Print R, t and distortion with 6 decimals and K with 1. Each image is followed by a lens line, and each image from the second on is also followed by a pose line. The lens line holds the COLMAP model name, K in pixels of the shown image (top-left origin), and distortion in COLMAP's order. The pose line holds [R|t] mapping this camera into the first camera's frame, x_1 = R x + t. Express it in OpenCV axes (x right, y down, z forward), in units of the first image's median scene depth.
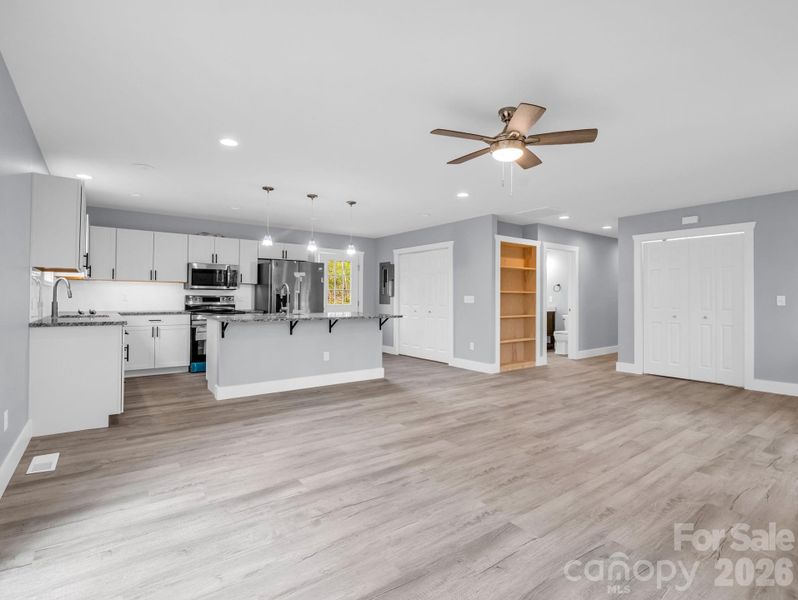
lens RADIAL K [[396.8, 0, 383.1], [0, 396.8, 288.9], [0, 0, 1]] dist [-0.012285, 0.000757]
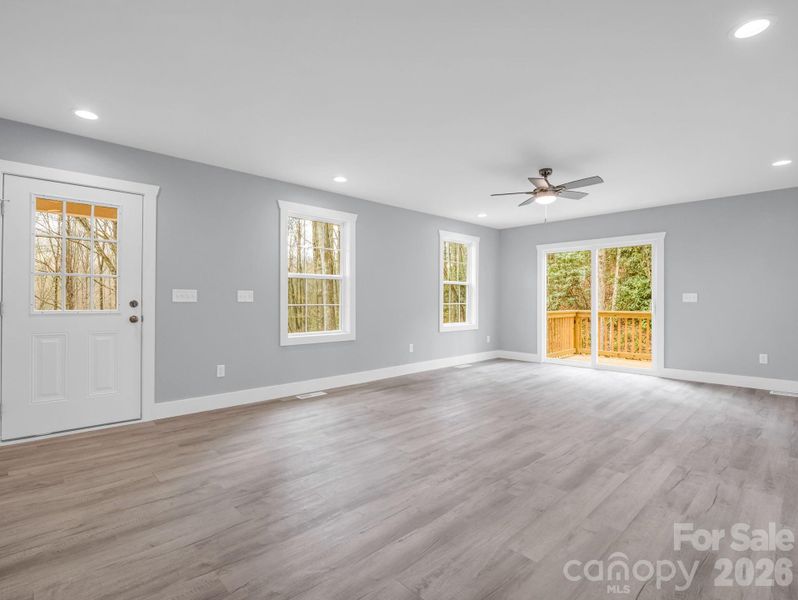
lens RADIAL K [[393.2, 0, 404.1], [0, 393.2, 296.9], [0, 0, 1]] dist [-0.012442, -0.001100]
pose [[-0.986454, -0.011374, -0.163640, 0.898329], [-0.006163, 0.999459, -0.032316, 0.062081], [0.163919, -0.030870, -0.985991, 1.974711]]
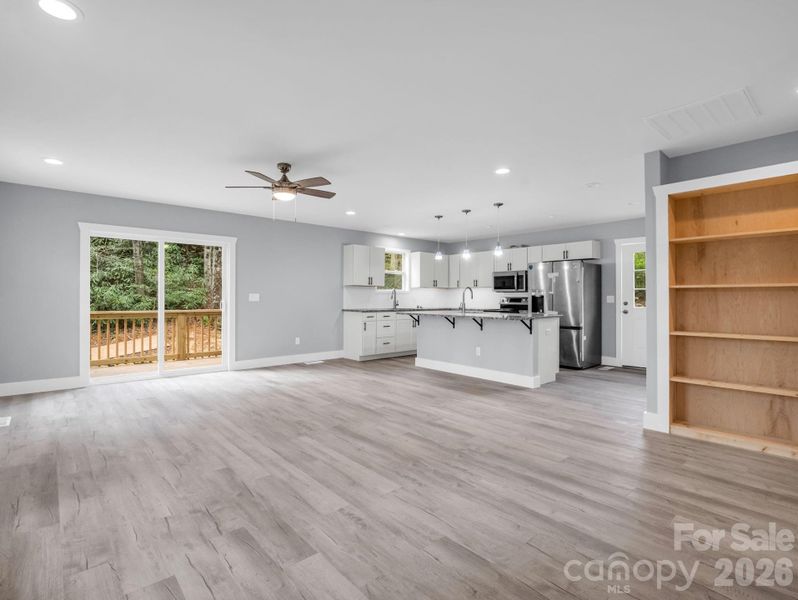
lens RADIAL K [[393.2, 0, 404.1], [0, 393.2, 296.9], [0, 0, 1]] dist [-0.012442, -0.001100]
pose [[0.115015, -0.006268, -0.993344, 1.460616], [0.021378, 0.999764, -0.003833, 0.028076], [0.993134, -0.020795, 0.115122, 1.056515]]
